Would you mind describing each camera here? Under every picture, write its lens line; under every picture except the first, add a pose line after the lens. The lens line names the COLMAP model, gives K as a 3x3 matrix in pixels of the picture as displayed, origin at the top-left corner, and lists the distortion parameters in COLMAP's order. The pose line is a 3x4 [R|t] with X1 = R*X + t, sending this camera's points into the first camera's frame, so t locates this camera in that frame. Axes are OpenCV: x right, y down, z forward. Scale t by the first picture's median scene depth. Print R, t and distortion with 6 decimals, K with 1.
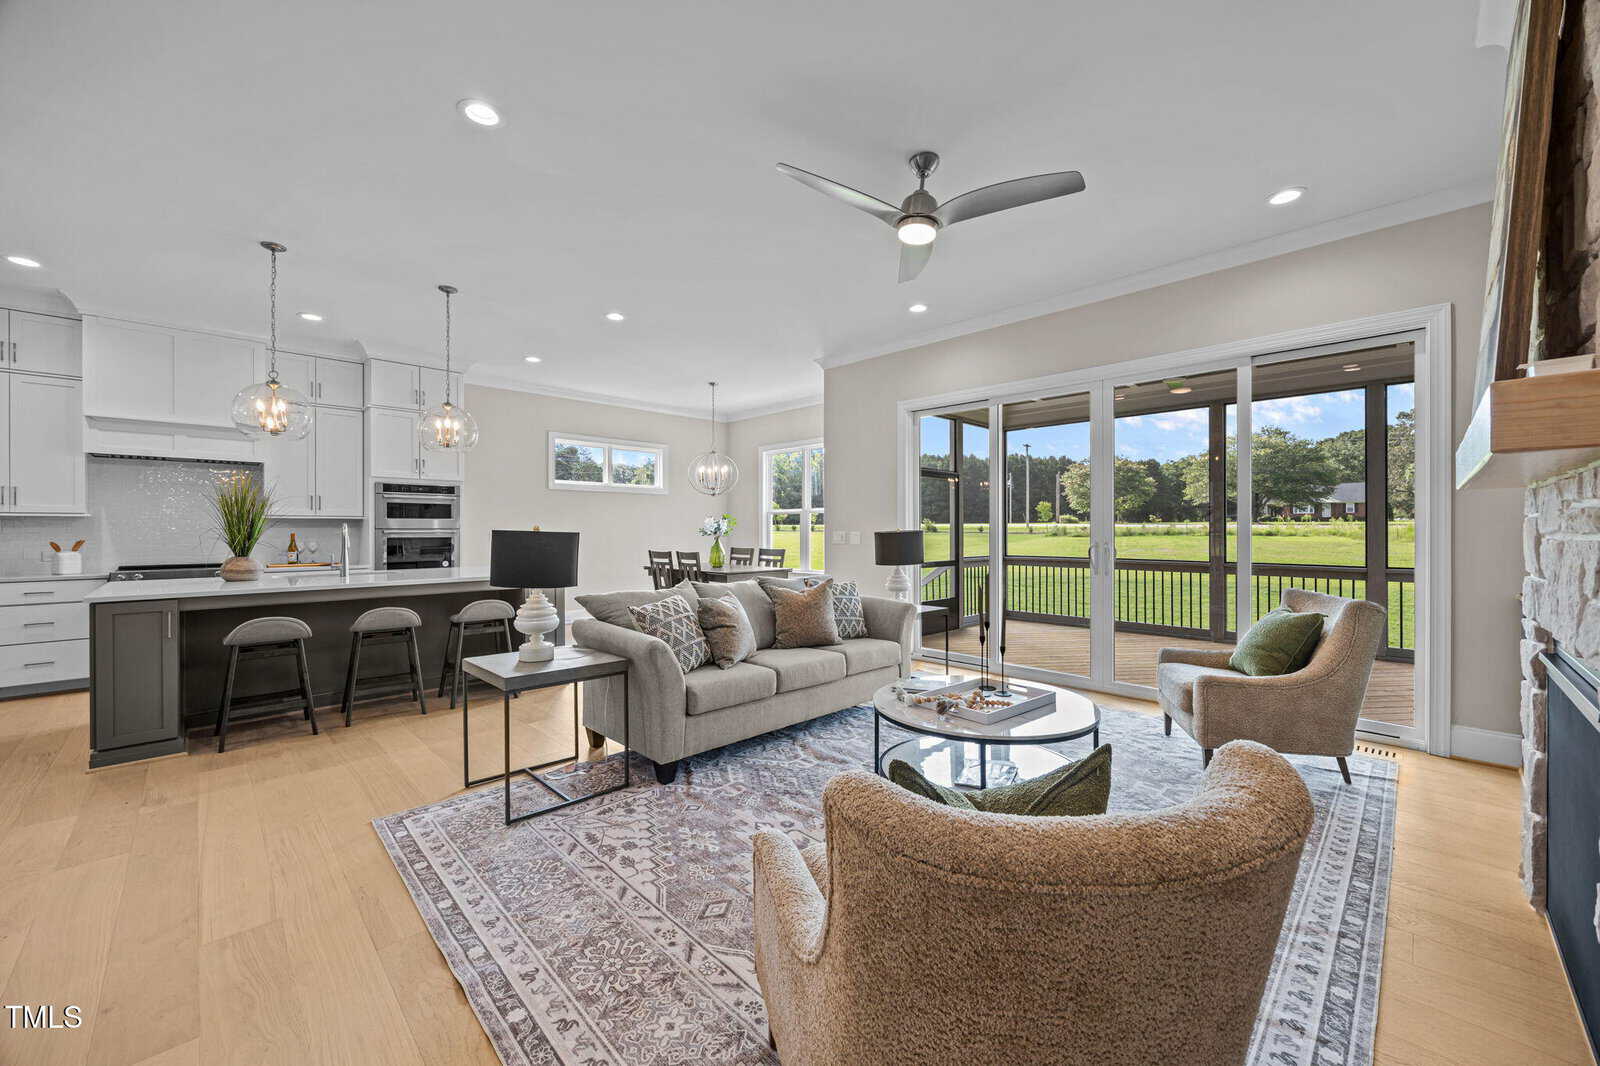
lens RADIAL K [[609.6, 0, 807.4], [0, 609.6, 531.1], [0, 0, 1]] dist [-0.002667, 0.000521]
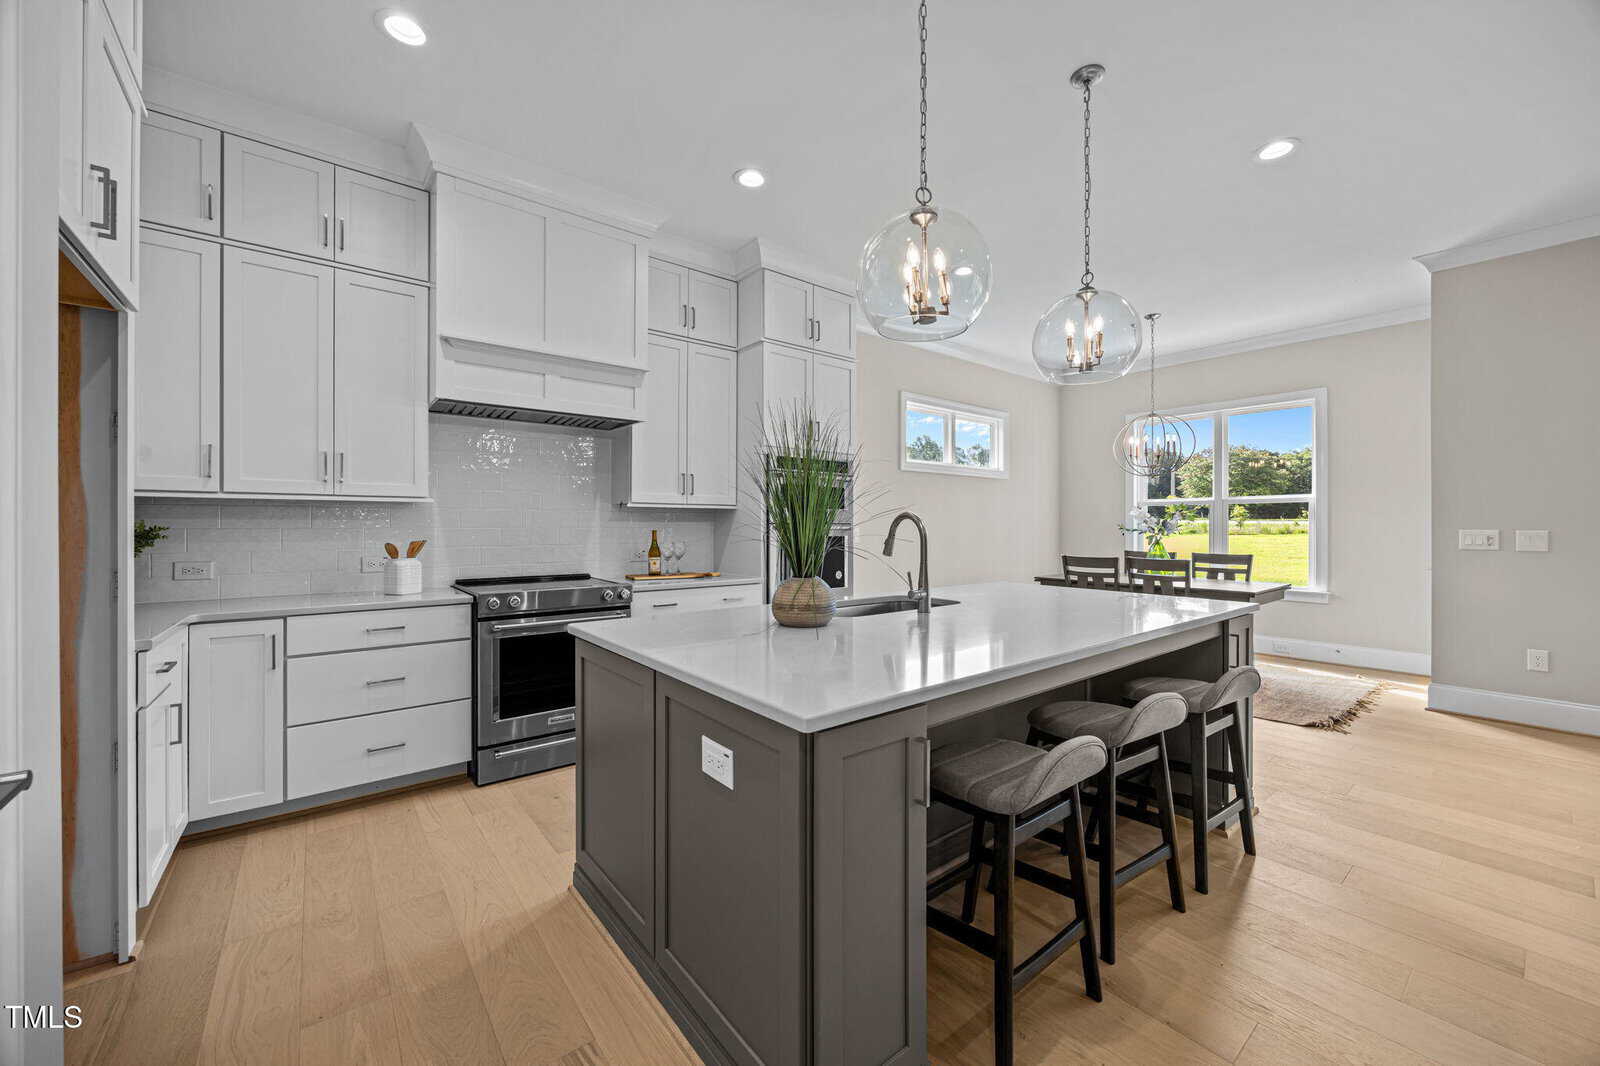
lens RADIAL K [[609.6, 0, 803.3], [0, 609.6, 532.1], [0, 0, 1]] dist [-0.002667, 0.000521]
pose [[0.993438, 0.002849, -0.114339, -0.446896], [-0.002055, 0.999973, 0.007063, 0.000639], [0.114356, -0.006782, 0.993417, 0.255989]]
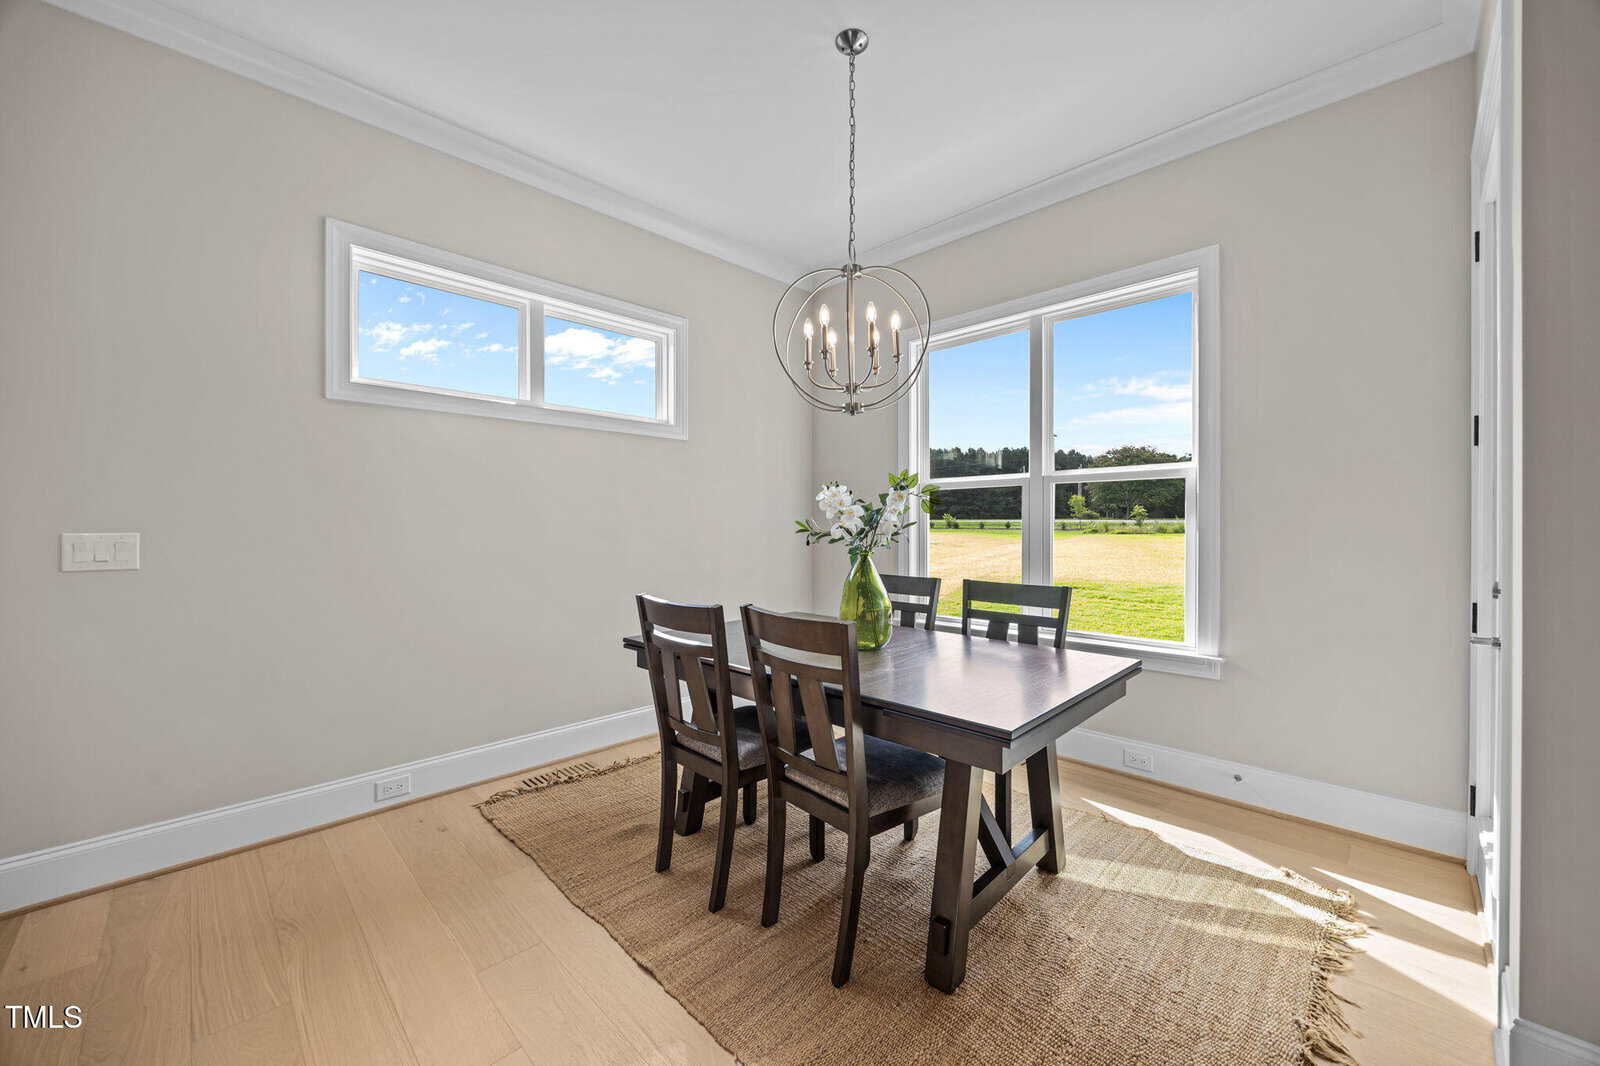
lens RADIAL K [[609.6, 0, 802.1], [0, 609.6, 532.2], [0, 0, 1]] dist [-0.002667, 0.000521]
pose [[0.999991, 0.002469, -0.003443, -0.169456], [-0.002438, 0.999956, 0.009024, -0.001348], [0.003465, -0.009016, 0.999953, 0.665179]]
